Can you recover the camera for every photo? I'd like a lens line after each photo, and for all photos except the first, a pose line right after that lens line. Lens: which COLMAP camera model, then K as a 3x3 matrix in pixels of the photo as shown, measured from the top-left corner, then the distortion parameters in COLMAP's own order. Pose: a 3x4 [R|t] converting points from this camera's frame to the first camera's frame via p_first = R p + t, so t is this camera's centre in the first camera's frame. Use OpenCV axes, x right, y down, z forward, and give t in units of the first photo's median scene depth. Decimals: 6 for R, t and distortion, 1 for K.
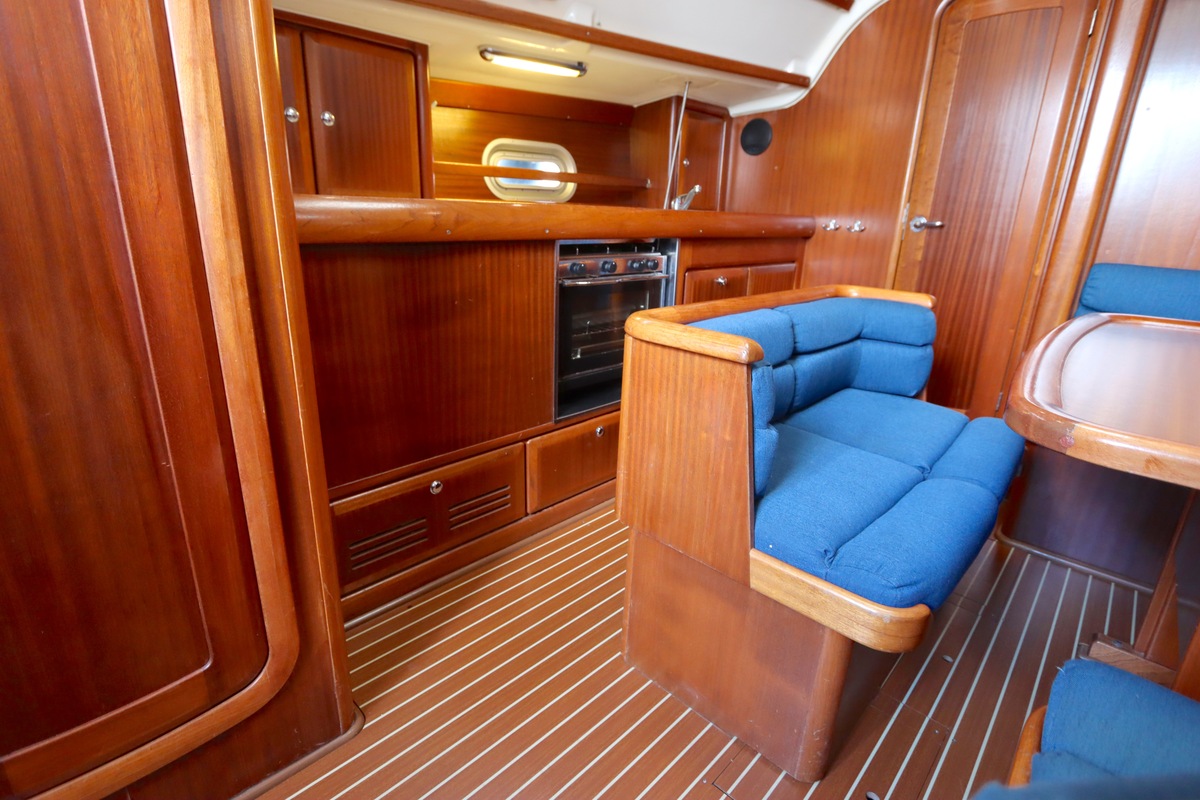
lens RADIAL K [[576.6, 0, 598.3], [0, 576.6, 397.7], [0, 0, 1]] dist [-0.023037, 0.005466]
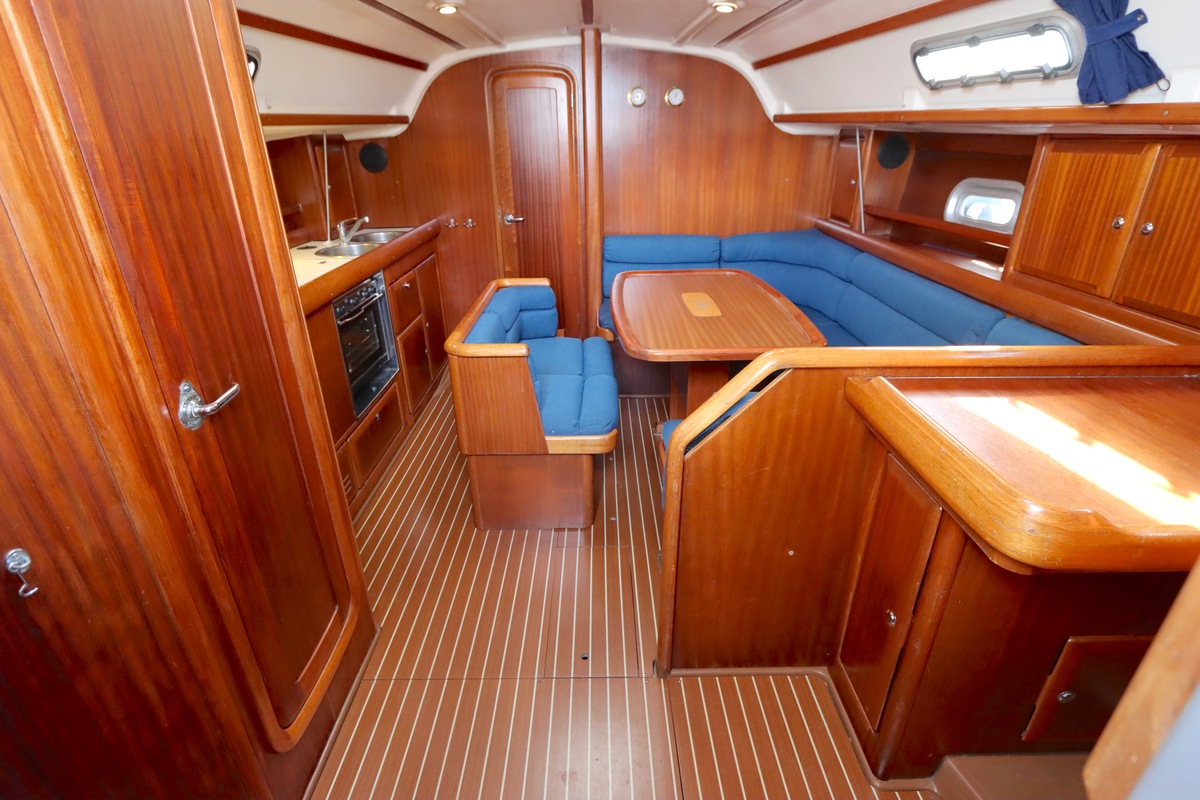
lens RADIAL K [[576.6, 0, 598.3], [0, 576.6, 397.7], [0, 0, 1]] dist [-0.023037, 0.005466]
pose [[0.719895, -0.326012, 0.612754, -0.506356], [0.247990, 0.945366, 0.211624, -0.164379], [-0.648269, -0.000390, 0.761412, -0.450786]]
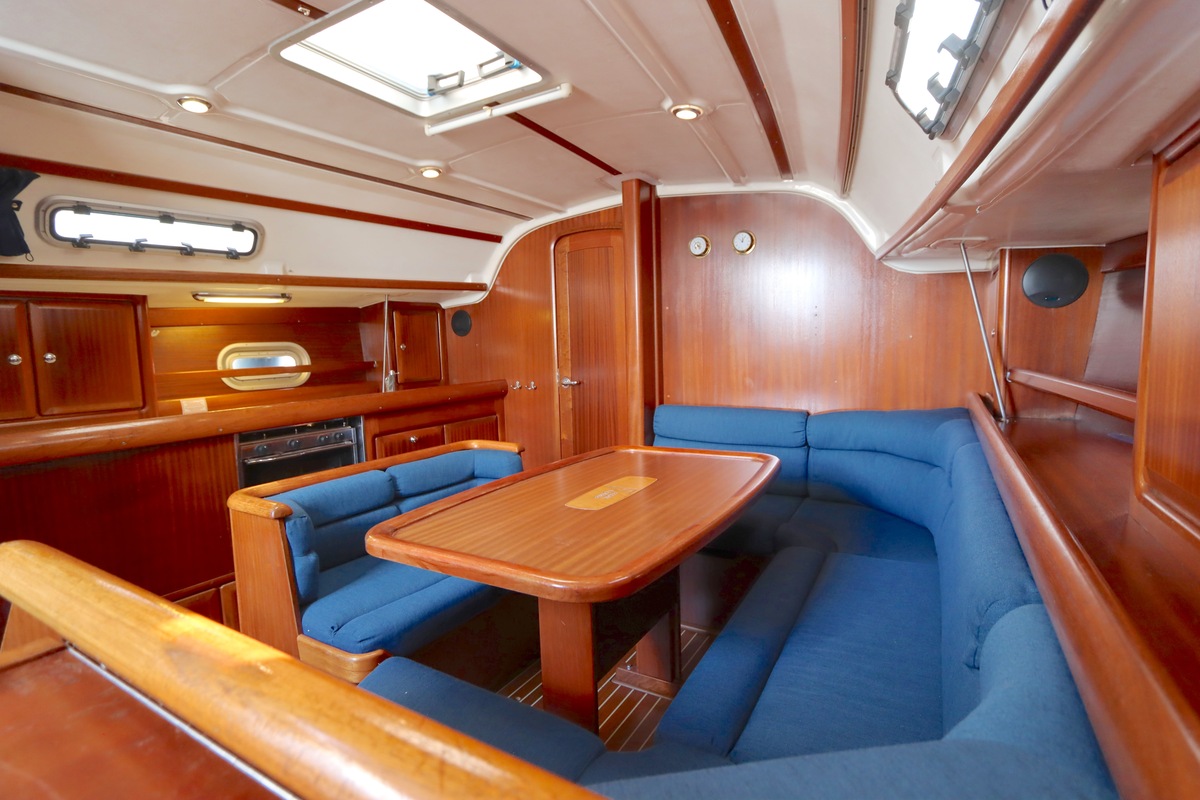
lens RADIAL K [[576.6, 0, 598.3], [0, 576.6, 397.7], [0, 0, 1]] dist [-0.023037, 0.005466]
pose [[0.972794, -0.082751, 0.216387, 0.459157], [0.127152, 0.971488, -0.200111, 0.028335], [-0.193658, 0.222181, 0.955579, -0.473233]]
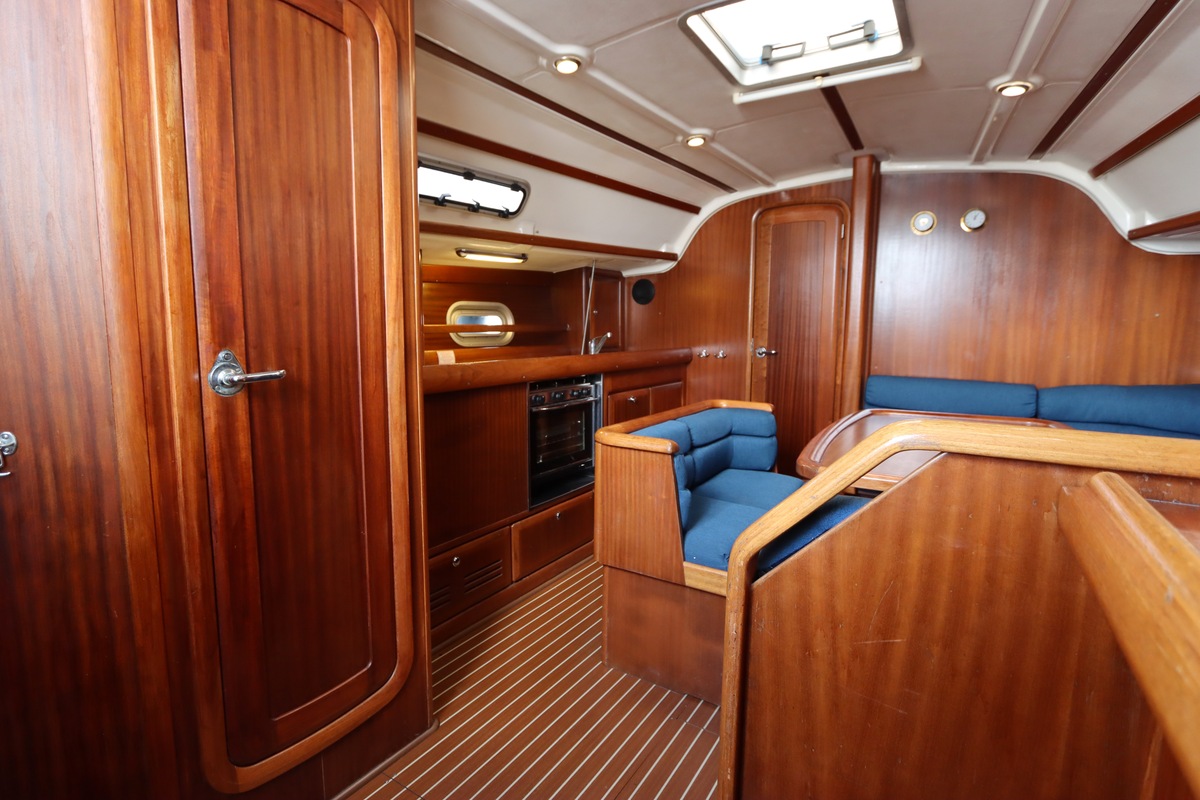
lens RADIAL K [[576.6, 0, 598.3], [0, 576.6, 397.7], [0, 0, 1]] dist [-0.023037, 0.005466]
pose [[0.980231, -0.051759, 0.190965, -0.168502], [0.086065, 0.980622, -0.175991, 0.037528], [-0.178156, 0.188947, 0.965691, -0.414728]]
